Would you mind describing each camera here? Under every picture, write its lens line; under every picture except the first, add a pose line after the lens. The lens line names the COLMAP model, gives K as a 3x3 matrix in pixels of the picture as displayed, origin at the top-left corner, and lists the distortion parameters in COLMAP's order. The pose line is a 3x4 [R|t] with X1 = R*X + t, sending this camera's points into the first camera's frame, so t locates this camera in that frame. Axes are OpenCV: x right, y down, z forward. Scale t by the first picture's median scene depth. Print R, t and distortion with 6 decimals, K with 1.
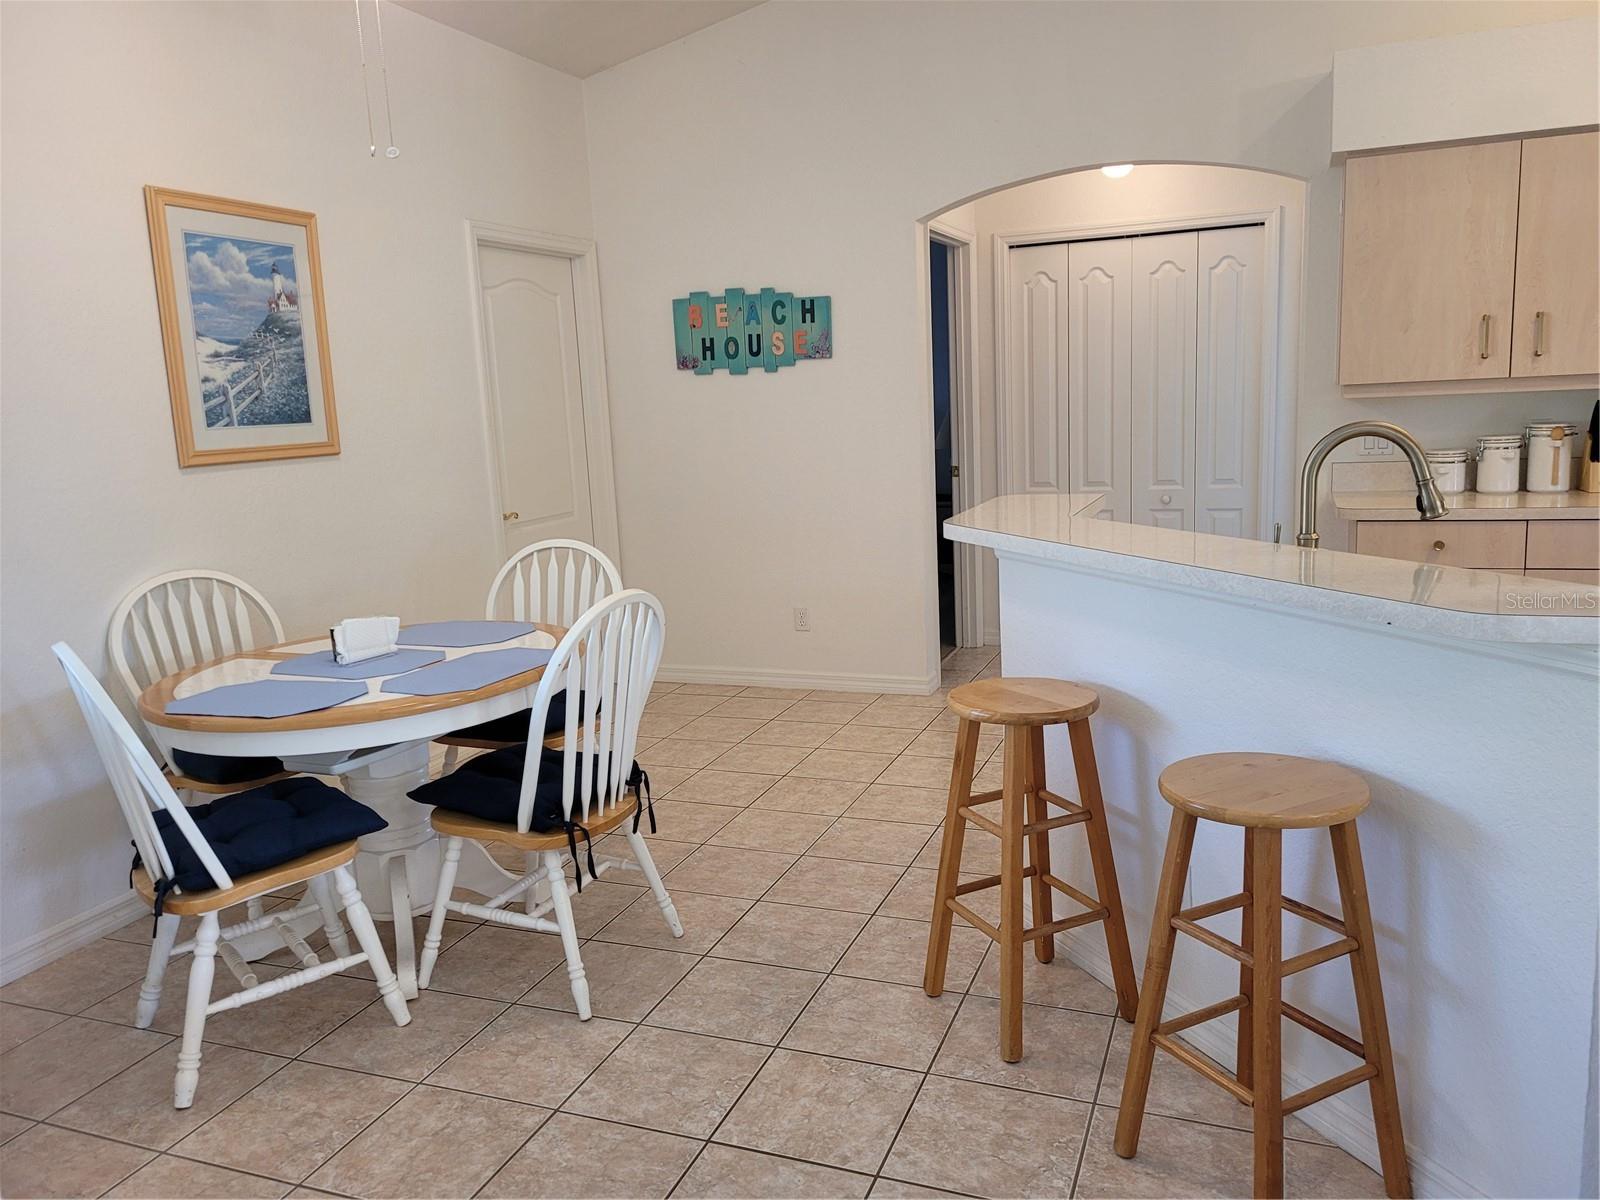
lens RADIAL K [[1200.0, 0, 802.5], [0, 1200.0, 600.5], [0, 0, 1]] dist [-0.000869, -0.008869]
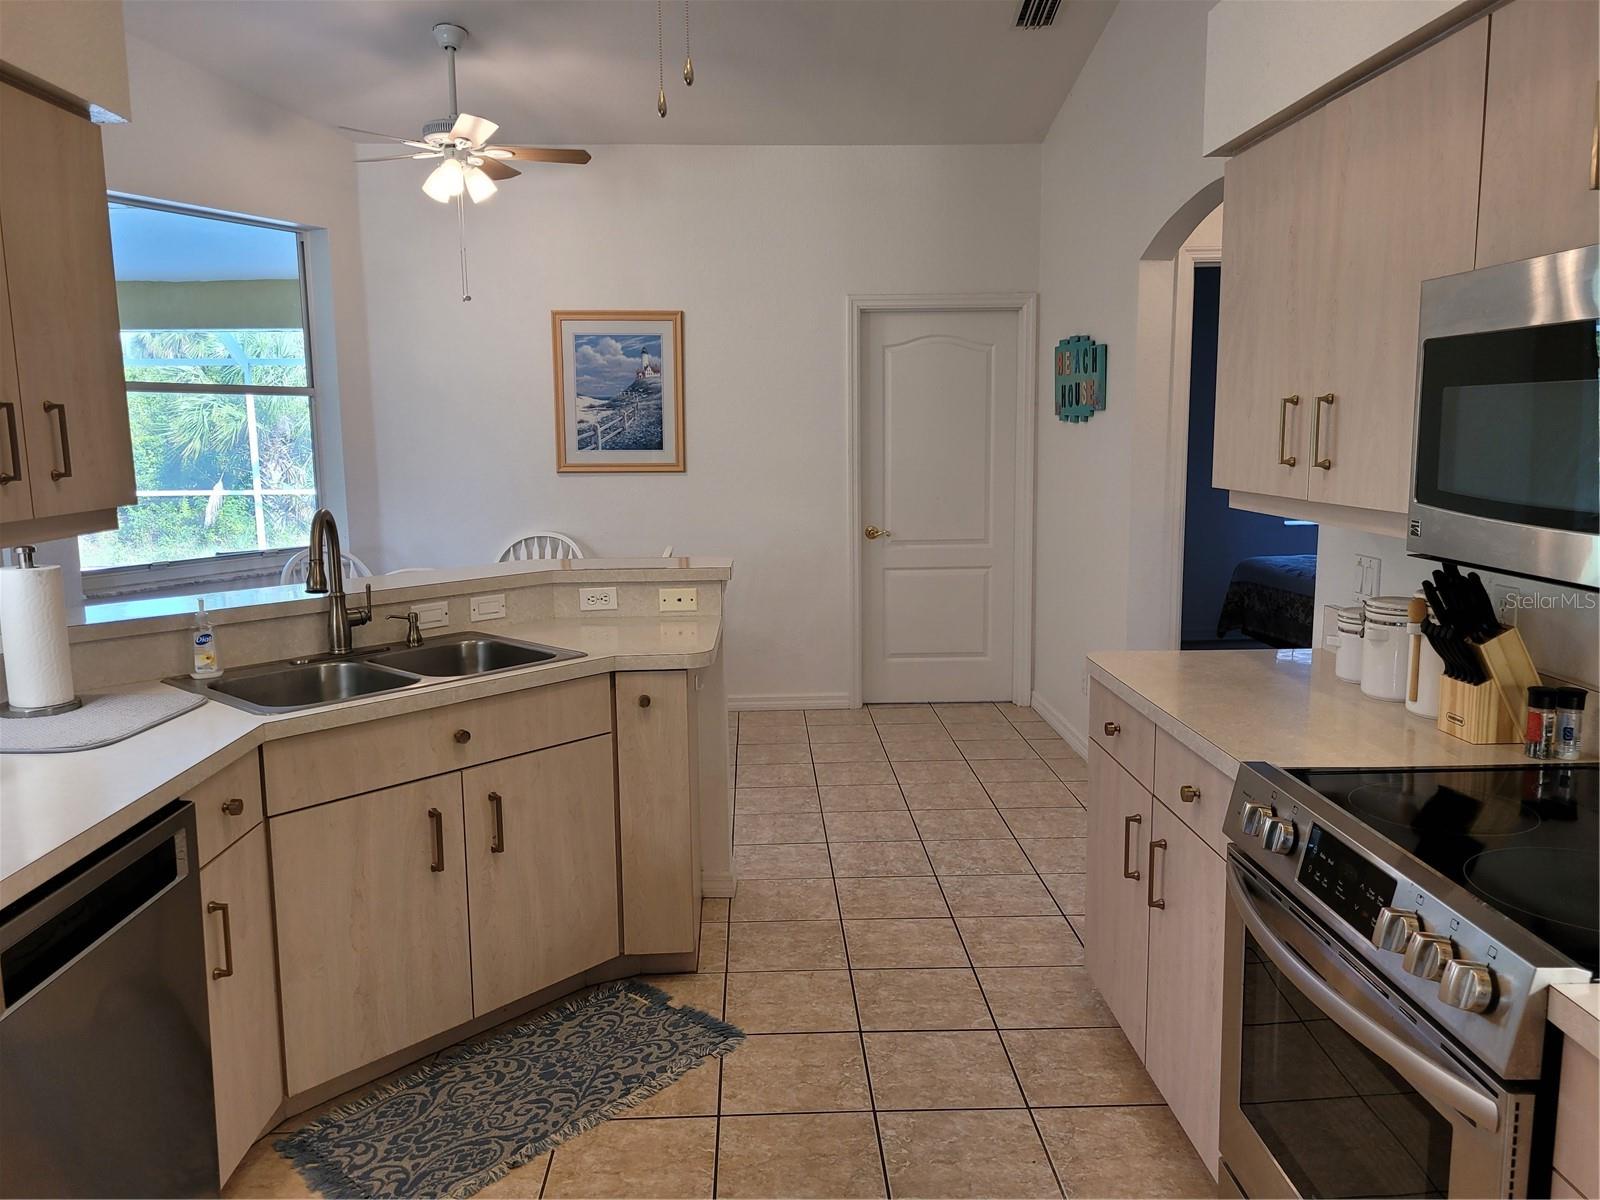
lens RADIAL K [[1200.0, 0, 802.5], [0, 1200.0, 597.3], [0, 0, 1]] dist [-0.000869, -0.008869]
pose [[0.393468, 0.170416, -0.903405, 1.124654], [-0.167869, 0.979466, 0.111651, -0.174857], [0.903882, 0.107722, 0.413996, 0.586324]]
